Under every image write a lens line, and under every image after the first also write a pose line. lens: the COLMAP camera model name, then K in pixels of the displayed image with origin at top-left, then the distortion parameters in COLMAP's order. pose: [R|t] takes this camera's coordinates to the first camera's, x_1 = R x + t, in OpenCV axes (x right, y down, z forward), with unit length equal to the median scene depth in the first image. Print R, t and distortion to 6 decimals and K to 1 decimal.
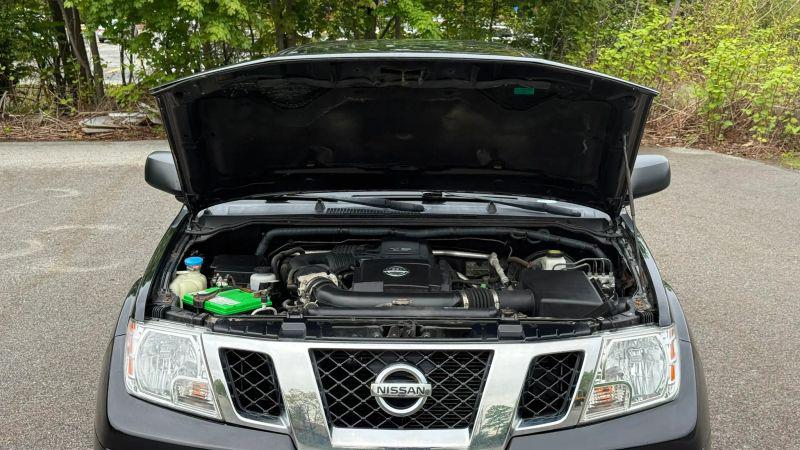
lens RADIAL K [[1134.0, 0, 400.0], [0, 1134.0, 225.0], [0, 0, 1]] dist [0.155858, -0.197406]
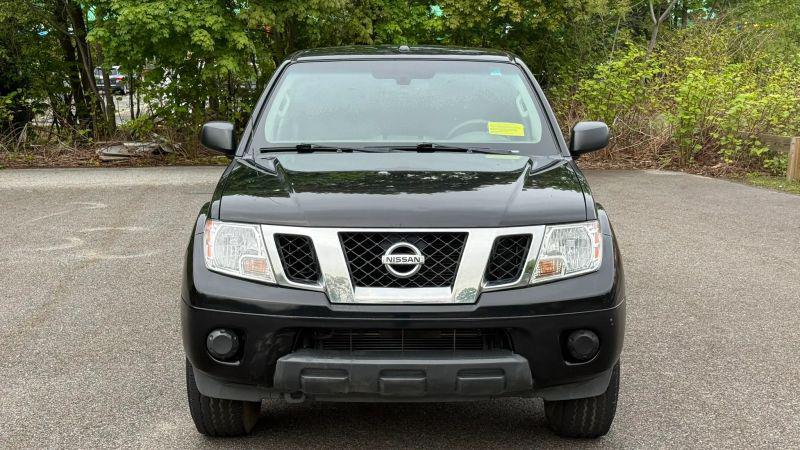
lens RADIAL K [[1134.0, 0, 400.0], [0, 1134.0, 225.0], [0, 0, 1]] dist [0.155858, -0.197406]
pose [[0.999974, -0.004918, 0.005271, -0.002799], [0.005137, 0.999092, -0.042303, 0.044042], [-0.005058, 0.042329, 0.999091, -0.113943]]
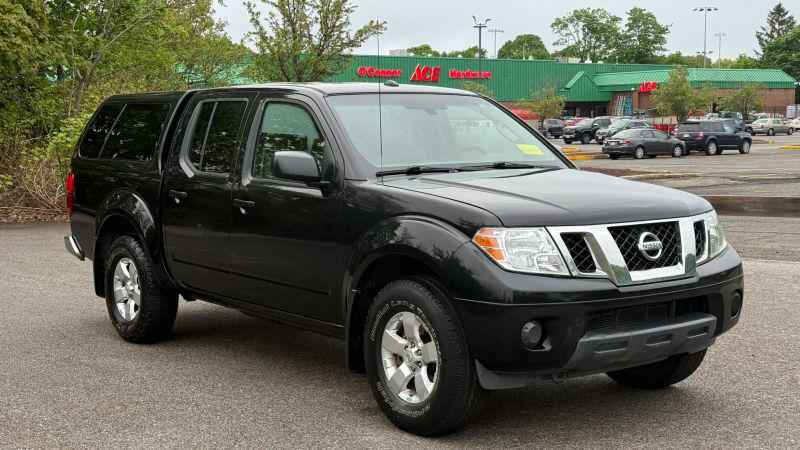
lens RADIAL K [[1134.0, 0, 400.0], [0, 1134.0, 225.0], [0, 0, 1]] dist [0.155858, -0.197406]
pose [[0.785046, -0.069104, 0.615571, -0.374679], [0.127134, 0.990577, -0.050934, 0.041909], [-0.606250, 0.118246, 0.786434, -0.039534]]
